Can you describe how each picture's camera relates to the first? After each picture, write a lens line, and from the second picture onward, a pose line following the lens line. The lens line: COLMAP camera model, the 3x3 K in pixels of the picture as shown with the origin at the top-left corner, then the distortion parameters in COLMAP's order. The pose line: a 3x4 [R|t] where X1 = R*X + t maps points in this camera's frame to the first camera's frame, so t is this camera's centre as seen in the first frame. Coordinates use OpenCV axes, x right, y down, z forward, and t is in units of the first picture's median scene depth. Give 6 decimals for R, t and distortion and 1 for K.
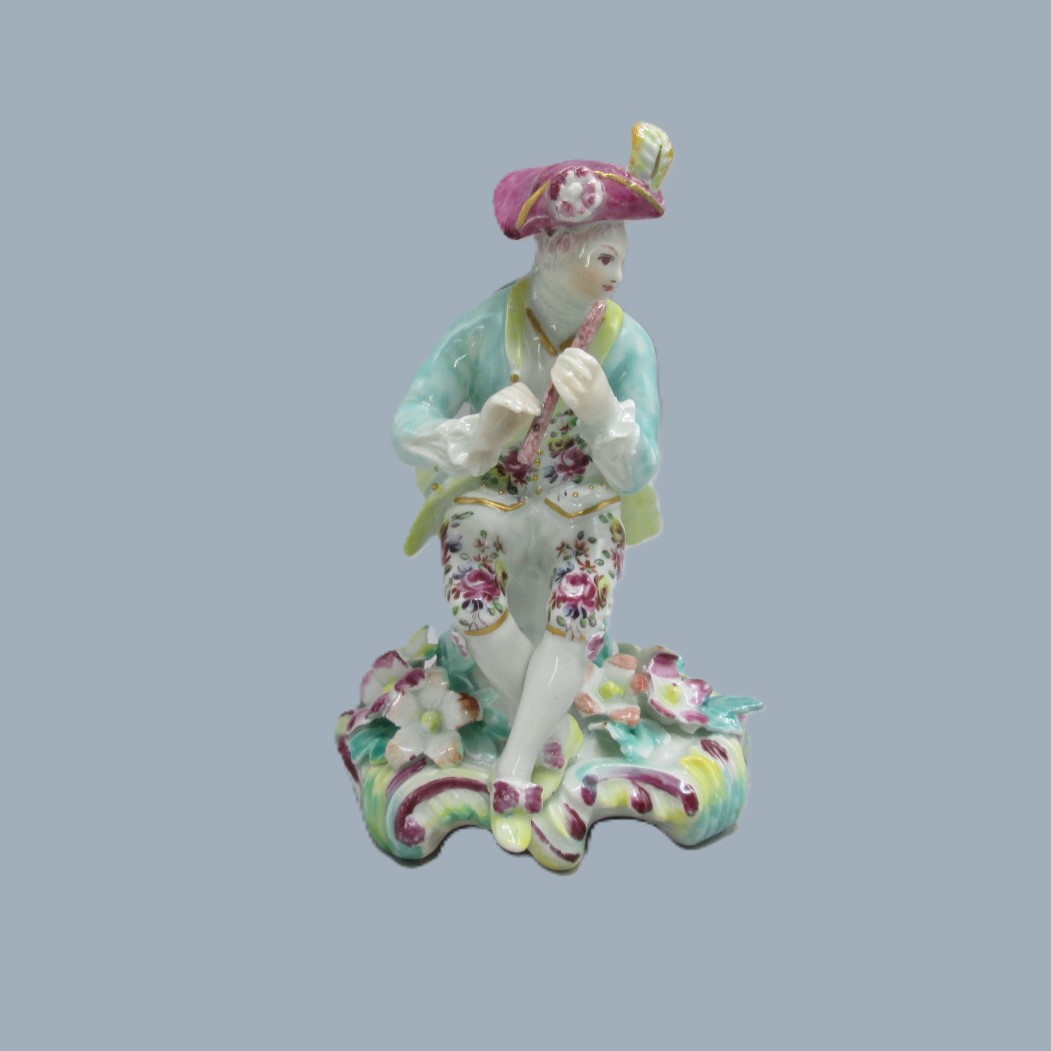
lens RADIAL K [[1269.8, 0, 522.1], [0, 1269.8, 482.3], [0, 0, 1]] dist [-0.010876, -0.025032]
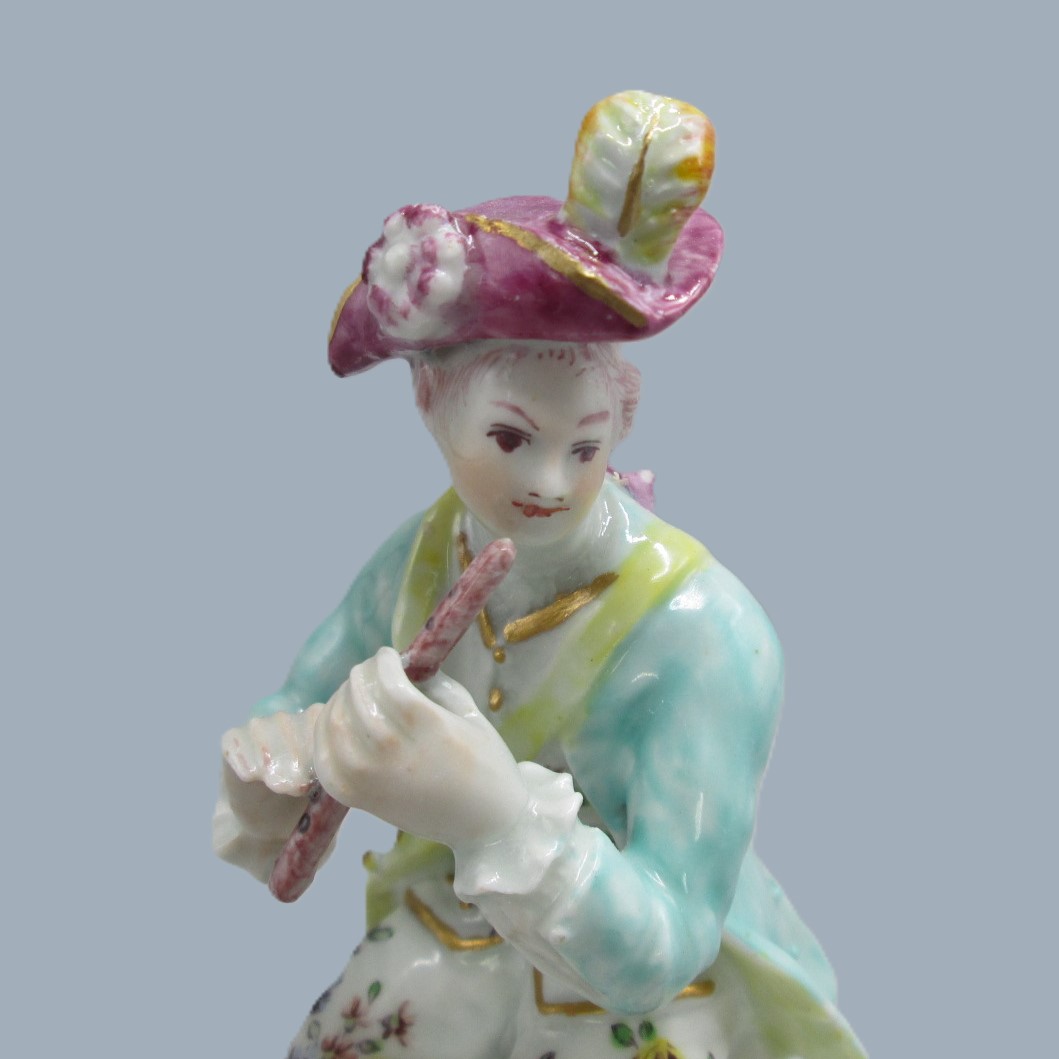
lens RADIAL K [[1361.9, 0, 578.5], [0, 1361.9, 528.2], [0, 0, 1]] dist [-0.000132, -0.020690]
pose [[0.815887, 0.119897, -0.565645, 0.305449], [-0.158488, 0.987171, -0.019358, -0.134733], [0.556067, 0.105442, 0.824422, 0.627141]]
